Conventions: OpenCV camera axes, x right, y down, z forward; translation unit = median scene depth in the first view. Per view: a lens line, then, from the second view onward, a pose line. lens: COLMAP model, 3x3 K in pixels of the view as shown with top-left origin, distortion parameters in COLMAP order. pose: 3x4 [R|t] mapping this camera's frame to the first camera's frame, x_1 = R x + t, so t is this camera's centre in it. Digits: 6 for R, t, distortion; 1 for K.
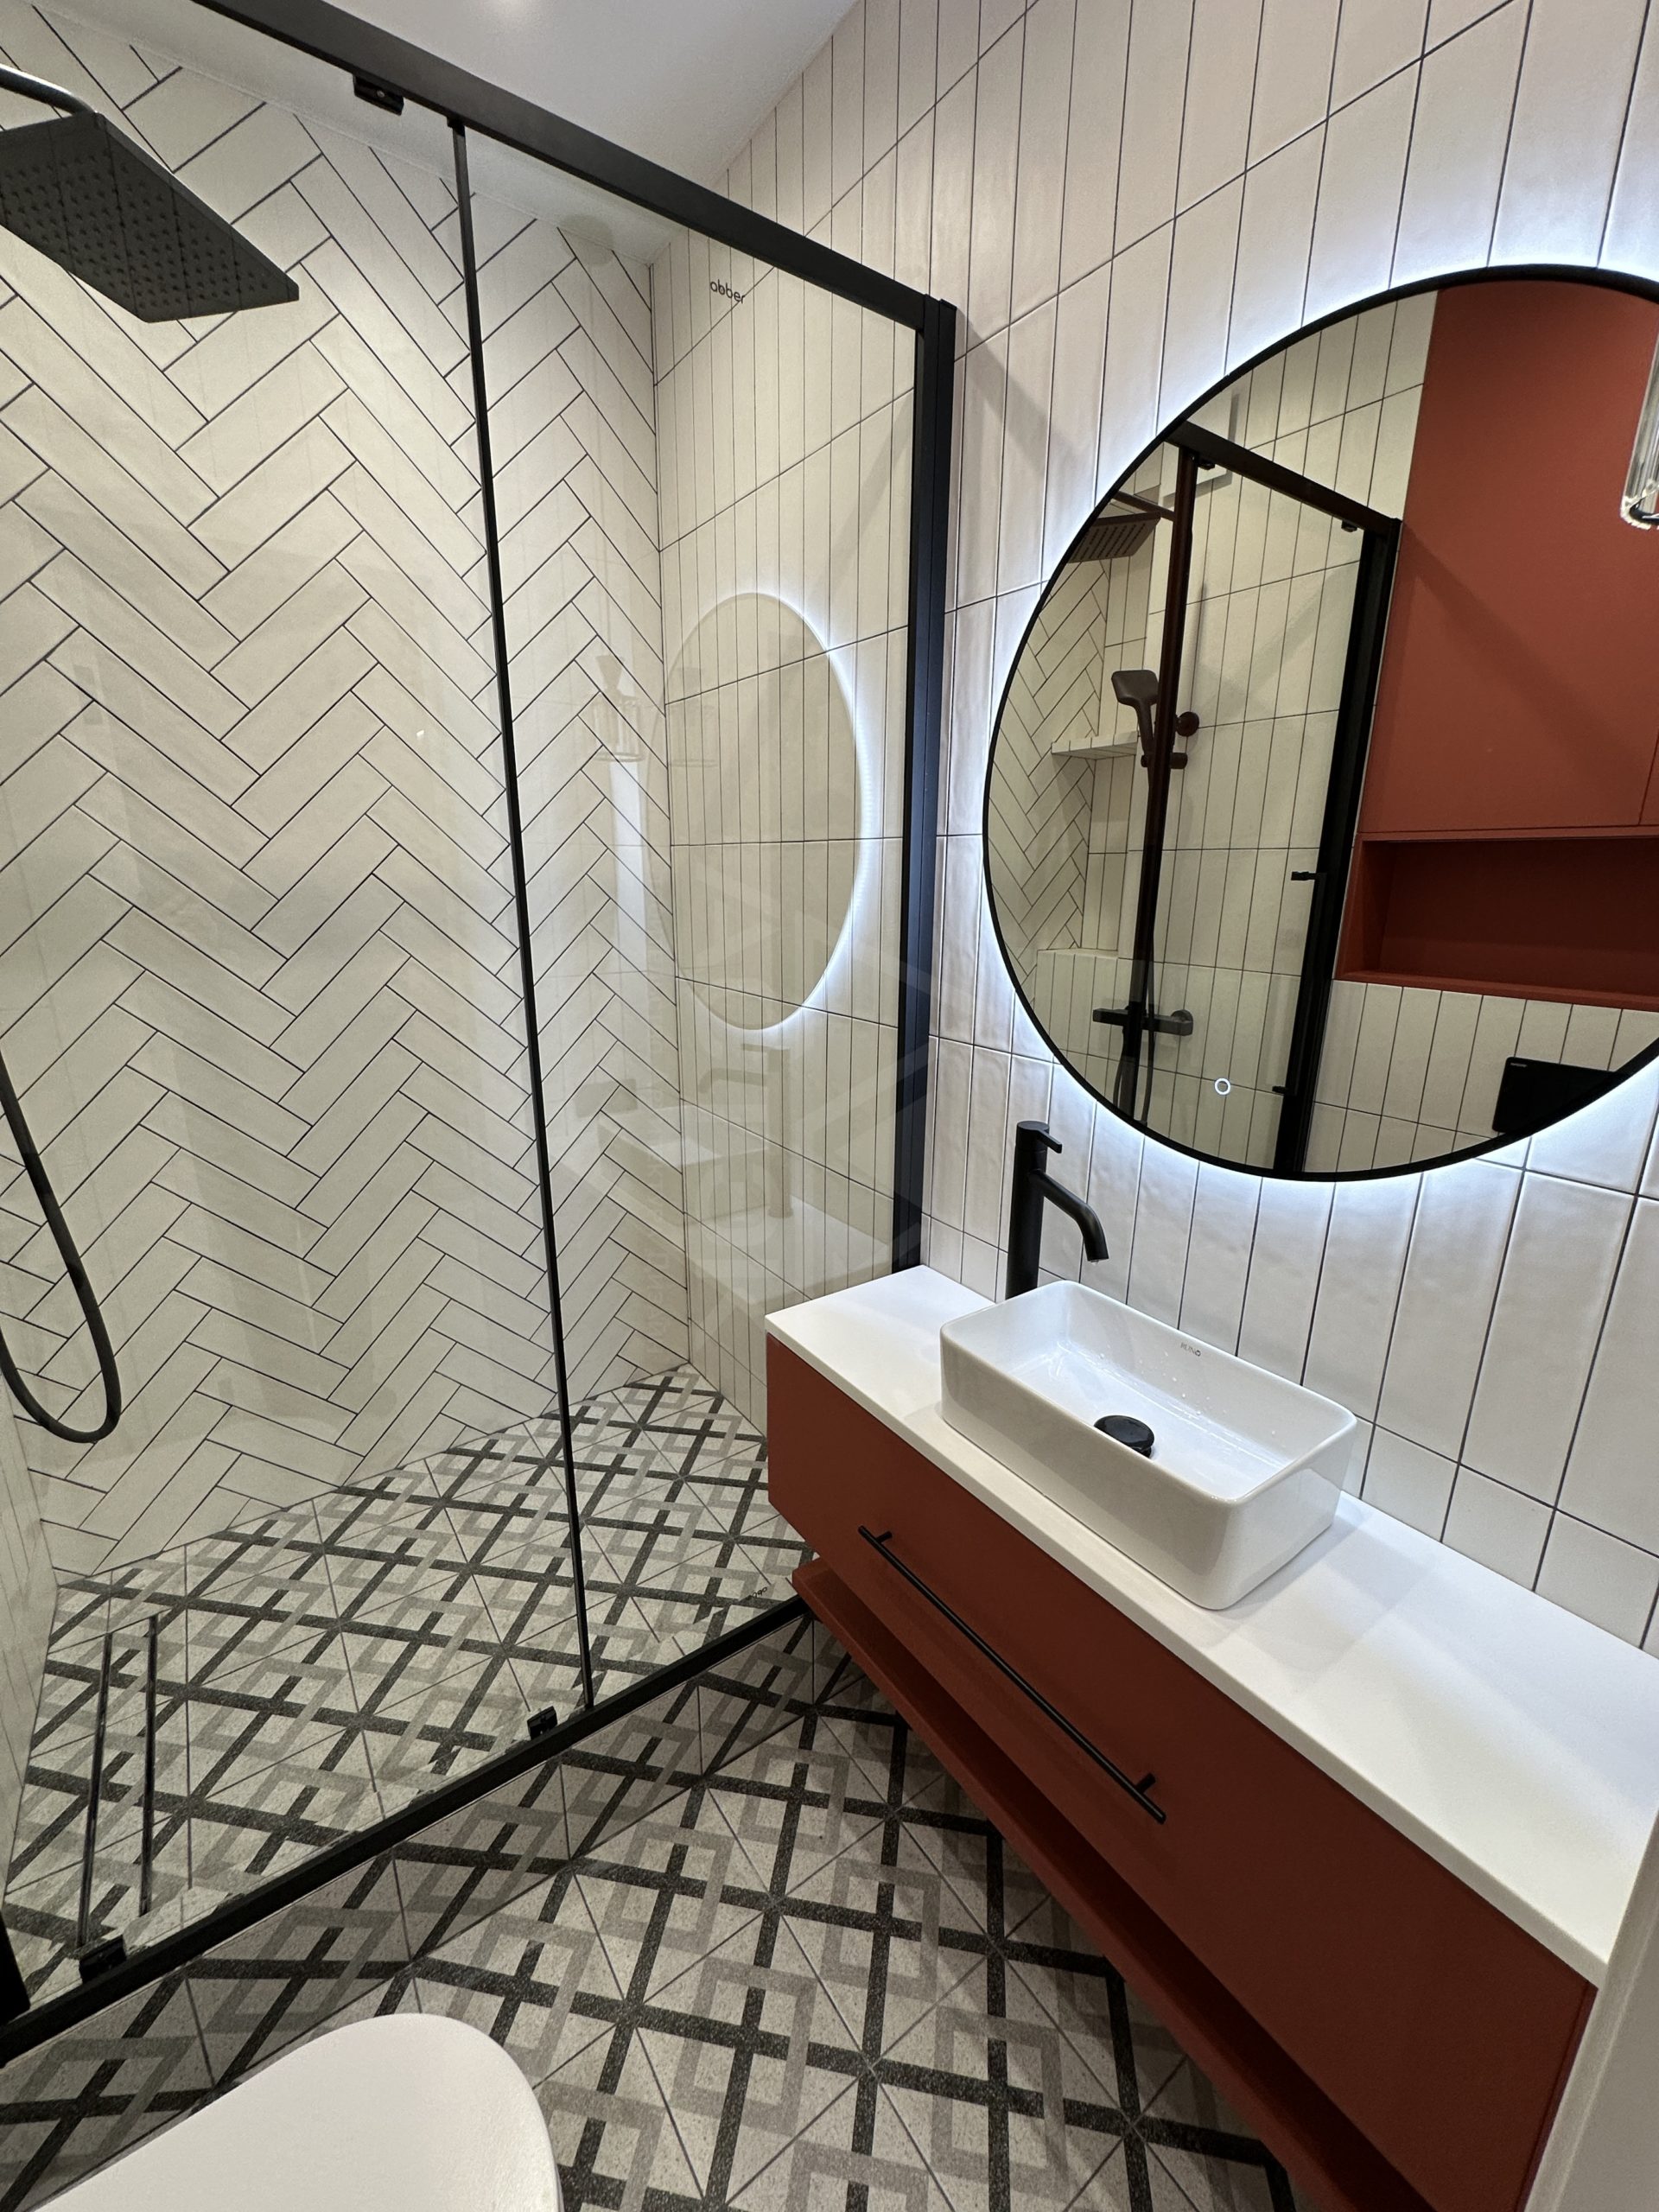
lens RADIAL K [[883.6, 0, 827.0], [0, 883.6, 1102.5], [0, 0, 1]] dist [-0.005932, 0.001278]
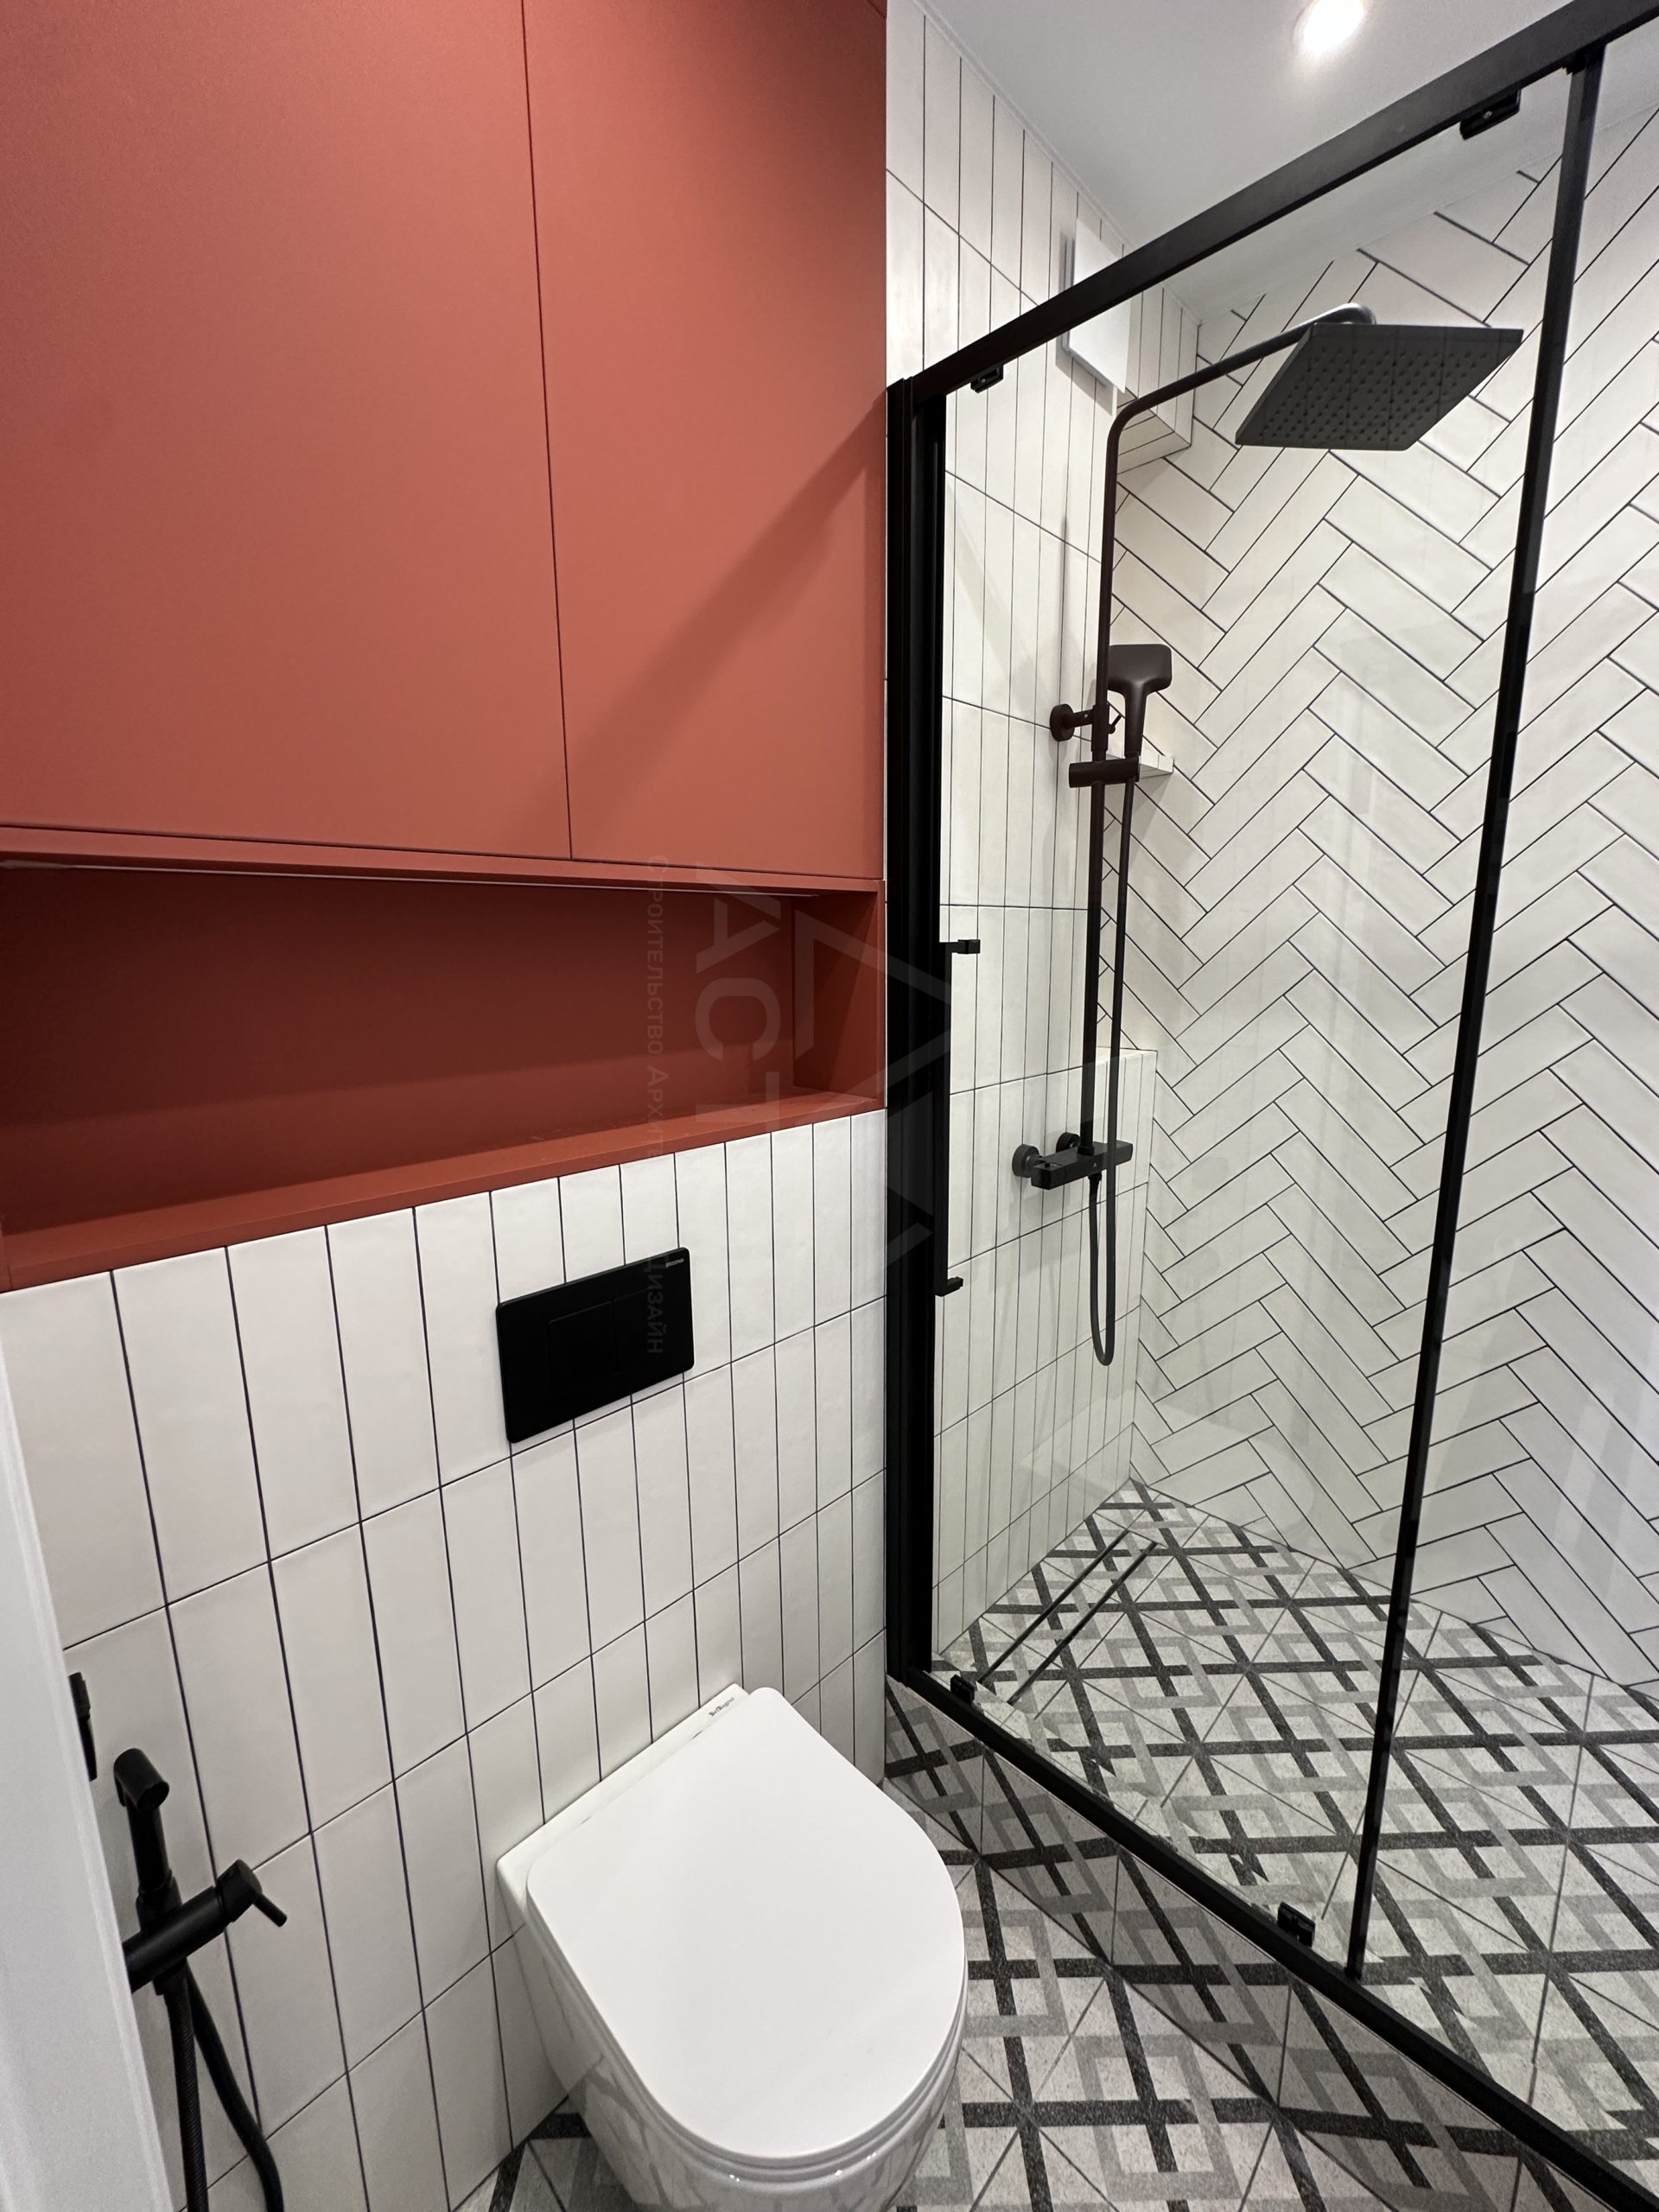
lens RADIAL K [[883.6, 0, 826.7], [0, 883.6, 1101.9], [0, 0, 1]] dist [-0.005932, 0.001278]
pose [[0.174893, 0.170685, -0.969680, 0.263438], [-0.242900, 0.961898, 0.125506, -0.050087], [0.954155, 0.213585, 0.209689, 0.207584]]
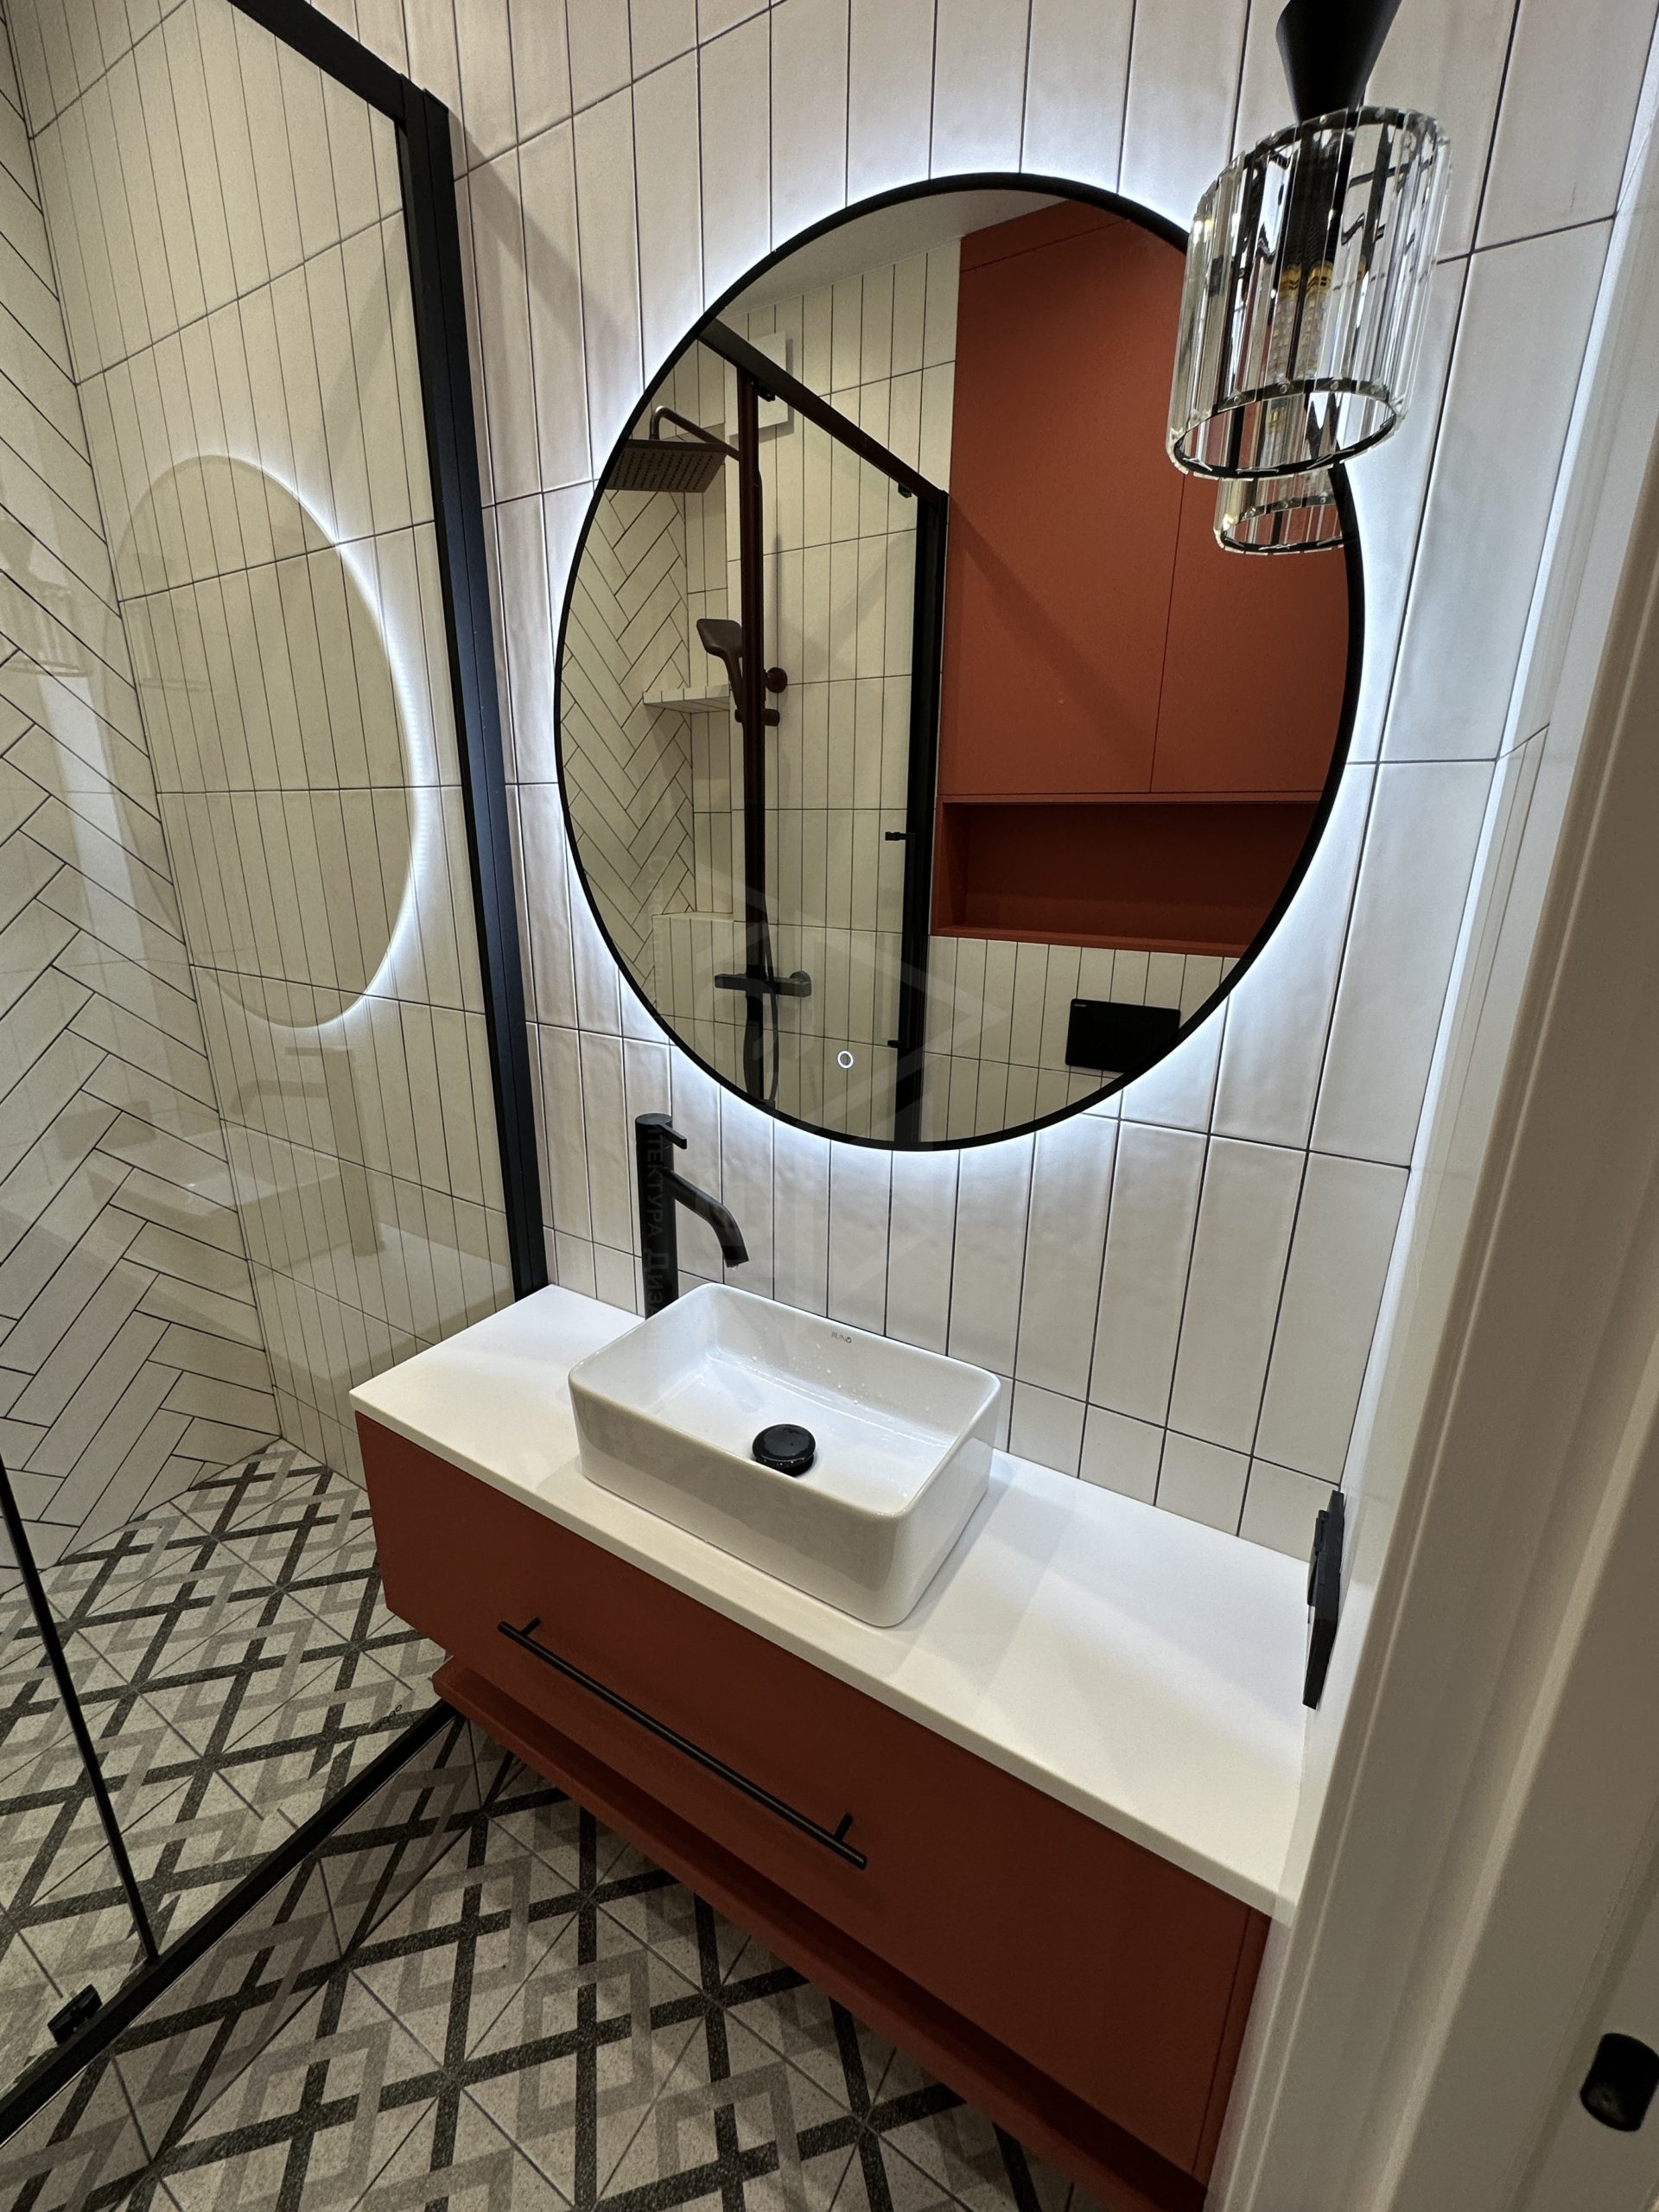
lens RADIAL K [[883.6, 0, 828.4], [0, 883.6, 1103.2], [0, 0, 1]] dist [-0.005932, 0.001278]
pose [[0.915266, -0.112663, 0.386777, 0.045127], [0.096978, 0.993482, 0.059899, -0.021188], [-0.391004, -0.017315, 0.920226, 0.100924]]
